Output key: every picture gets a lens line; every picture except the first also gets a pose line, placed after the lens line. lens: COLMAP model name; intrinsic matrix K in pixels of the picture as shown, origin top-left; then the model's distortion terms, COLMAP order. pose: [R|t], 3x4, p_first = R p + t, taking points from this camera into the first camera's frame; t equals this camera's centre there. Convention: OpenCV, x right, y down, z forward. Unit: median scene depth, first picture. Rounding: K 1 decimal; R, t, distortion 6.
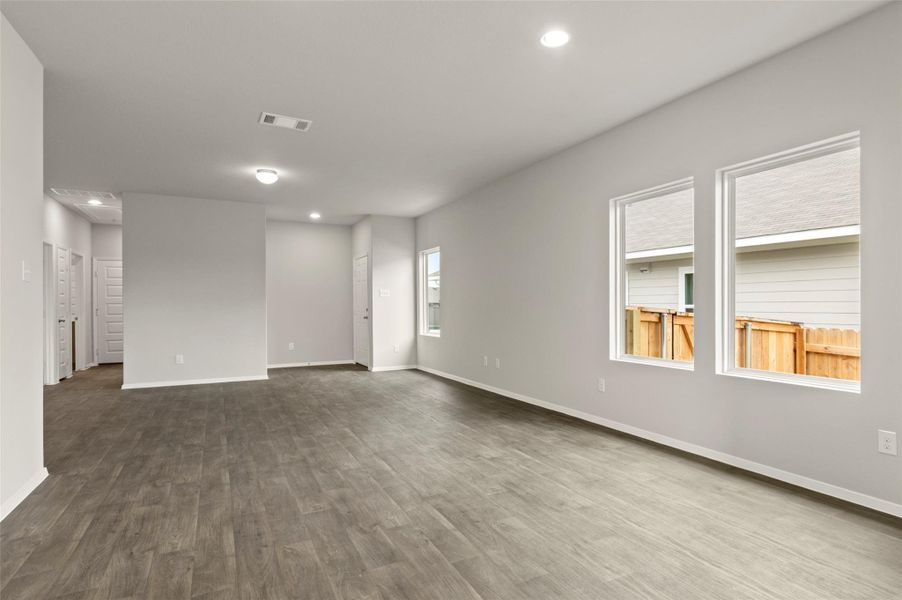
lens RADIAL K [[480.3, 0, 480.1], [0, 480.3, 306.8], [0, 0, 1]] dist [0.008258, -0.021266]
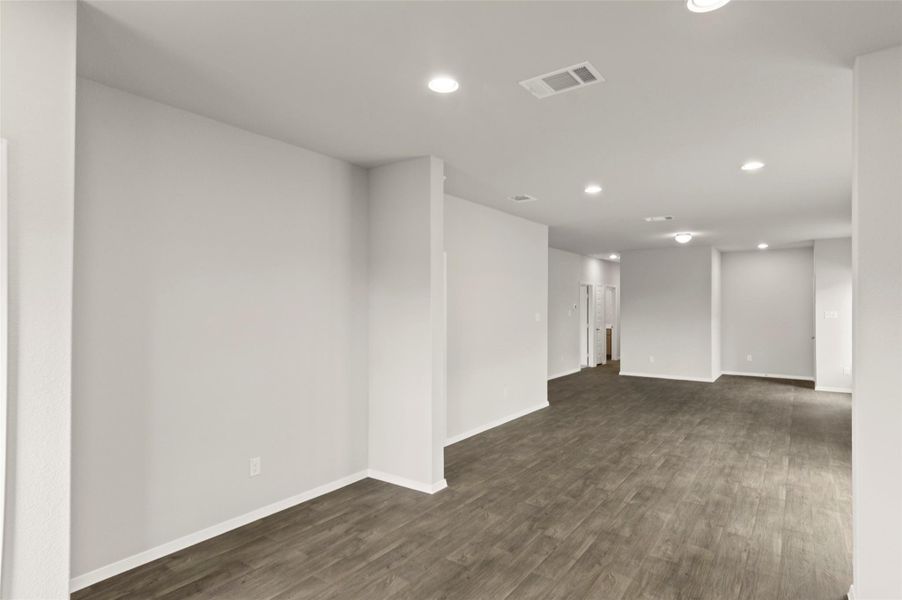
lens RADIAL K [[479.2, 0, 469.1], [0, 479.2, 308.0], [0, 0, 1]] dist [0.003779, 0.000334]
pose [[0.451630, 0.005149, -0.892190, 0.446377], [-0.003131, 0.999986, 0.004186, -0.055311], [0.892200, 0.000903, 0.451640, -0.173066]]
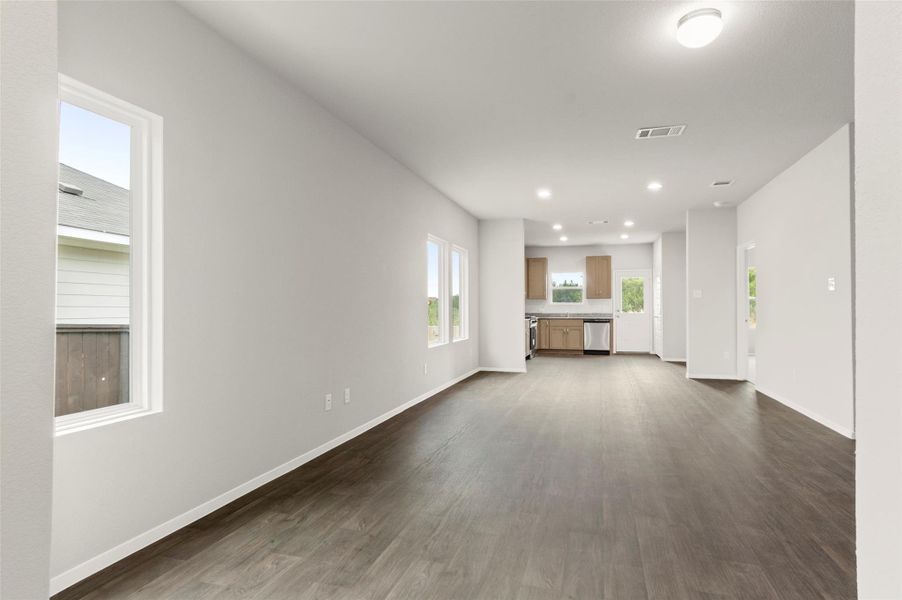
lens RADIAL K [[480.3, 0, 469.7], [0, 480.3, 306.5], [0, 0, 1]] dist [0.008258, -0.021266]
pose [[-0.723292, 0.008450, 0.690491, -0.498329], [0.008568, 0.999958, -0.003262, -0.004154], [-0.690489, 0.003557, -0.723334, 1.239531]]
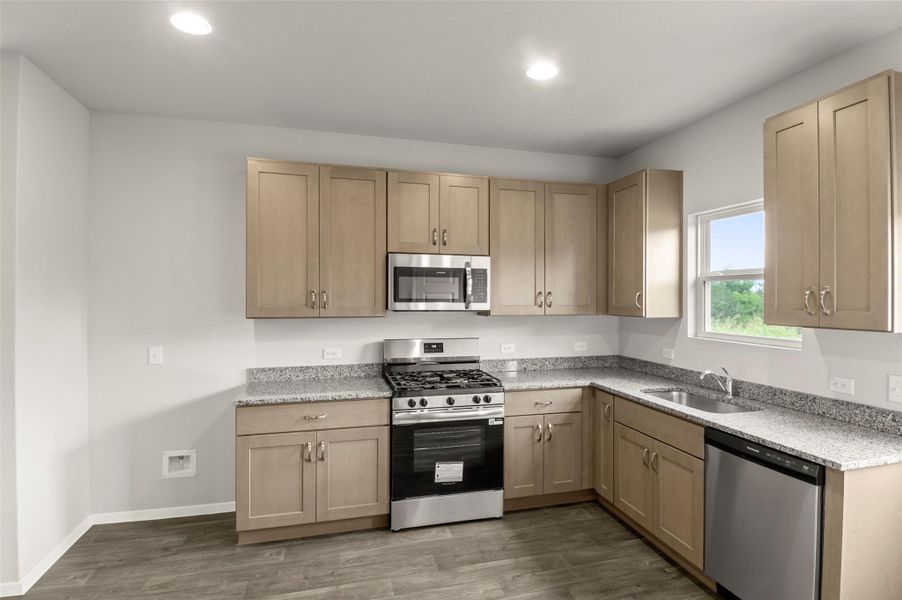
lens RADIAL K [[480.3, 0, 476.0], [0, 480.3, 299.9], [0, 0, 1]] dist [0.008258, -0.021266]
pose [[0.210227, 0.002327, 0.977650, 0.002481], [0.000908, 0.999996, -0.002576, -0.052623], [-0.977652, 0.001430, 0.210225, -0.173285]]
